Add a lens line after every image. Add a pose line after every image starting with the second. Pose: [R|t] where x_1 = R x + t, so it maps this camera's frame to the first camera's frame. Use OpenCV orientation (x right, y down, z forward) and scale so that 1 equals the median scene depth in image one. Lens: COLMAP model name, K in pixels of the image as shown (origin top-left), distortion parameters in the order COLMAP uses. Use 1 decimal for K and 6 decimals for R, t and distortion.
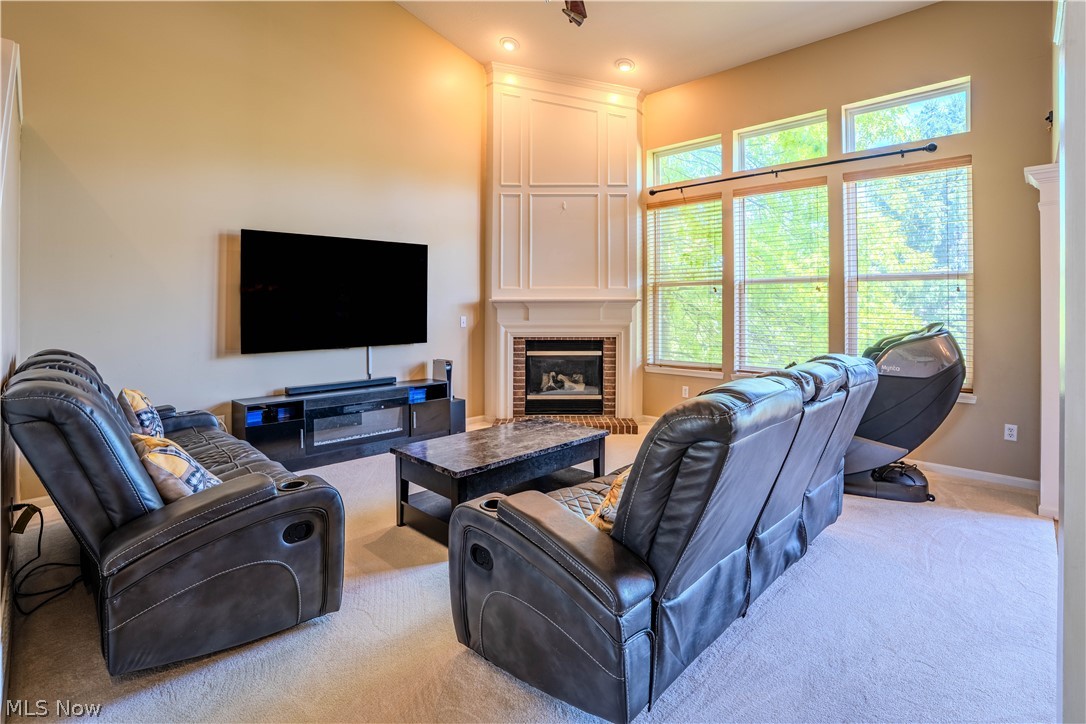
lens RADIAL K [[552.1, 0, 538.1], [0, 552.1, 305.5], [0, 0, 1]] dist [-0.001934, 0.000391]
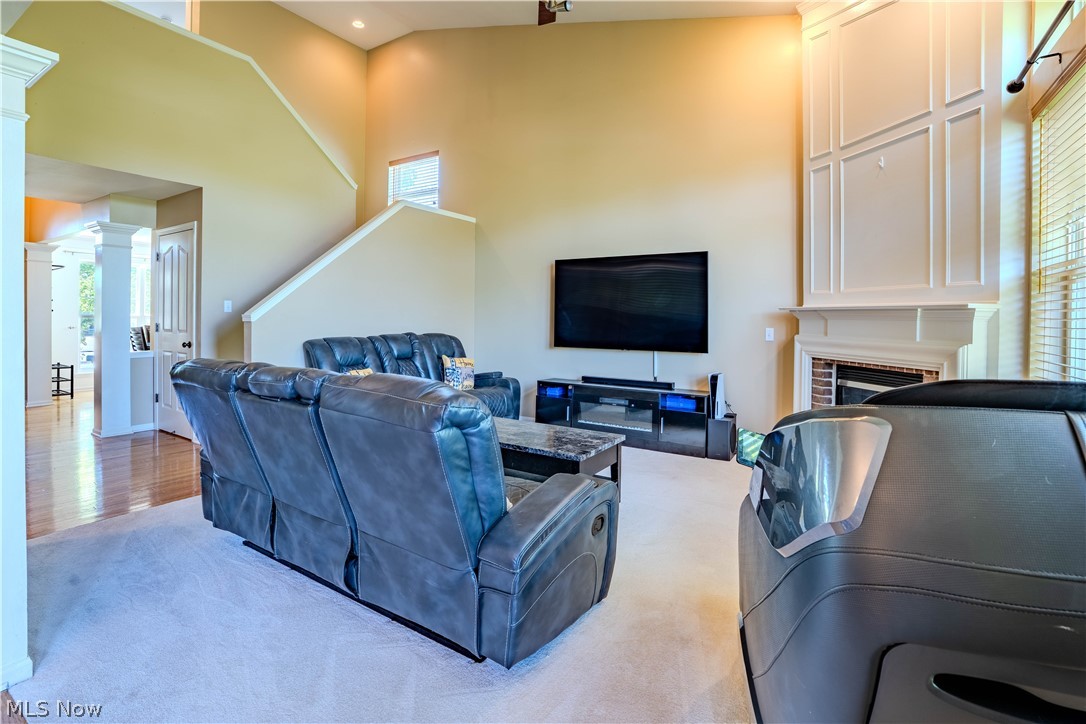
lens RADIAL K [[518.3, 0, 544.5], [0, 518.3, 329.8], [0, 0, 1]] dist [-0.006072, 0.000772]
pose [[0.222469, 0.025925, -0.974595, 0.607033], [-0.015574, 0.999613, 0.023036, 0.009843], [0.974815, 0.010054, 0.222786, 0.519799]]
